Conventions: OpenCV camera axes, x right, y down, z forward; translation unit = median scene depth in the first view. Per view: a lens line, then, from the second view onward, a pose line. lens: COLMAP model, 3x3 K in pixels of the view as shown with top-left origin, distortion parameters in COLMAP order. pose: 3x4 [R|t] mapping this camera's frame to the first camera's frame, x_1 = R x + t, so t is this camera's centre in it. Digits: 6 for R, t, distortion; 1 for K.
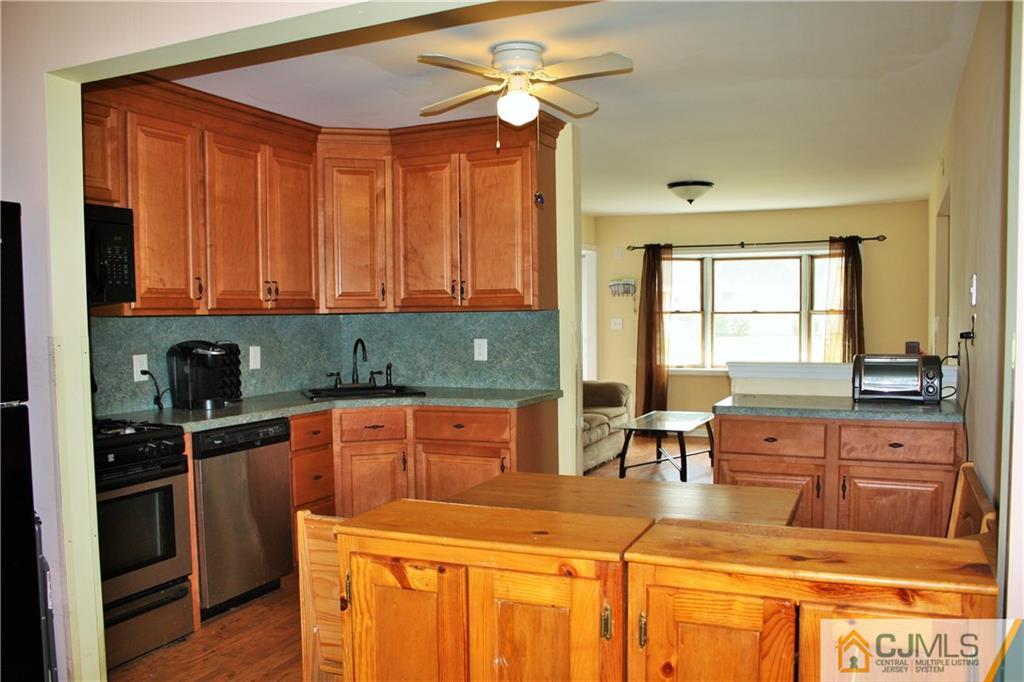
lens RADIAL K [[874.4, 0, 510.0], [0, 874.4, 347.1], [0, 0, 1]] dist [-0.129355, 0.065576]
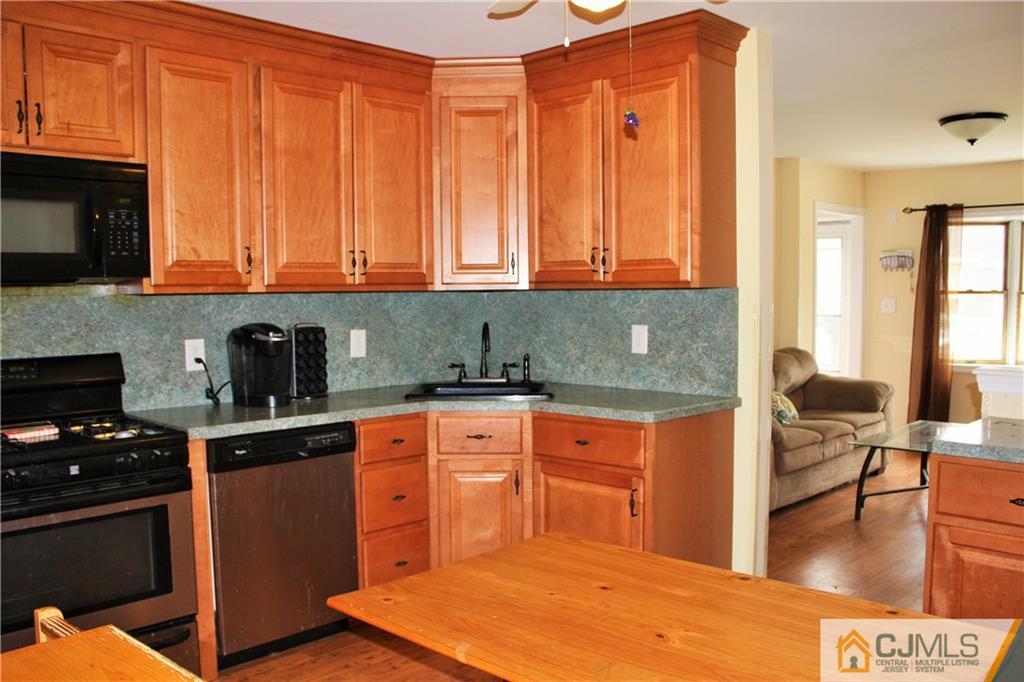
lens RADIAL K [[874.4, 0, 534.8], [0, 874.4, 352.0], [0, 0, 1]] dist [-0.129355, 0.065576]
pose [[0.941612, 0.027318, -0.335591, 0.150733], [-0.016186, 0.999223, 0.035925, -0.013091], [0.336312, -0.028395, 0.941322, 0.279830]]
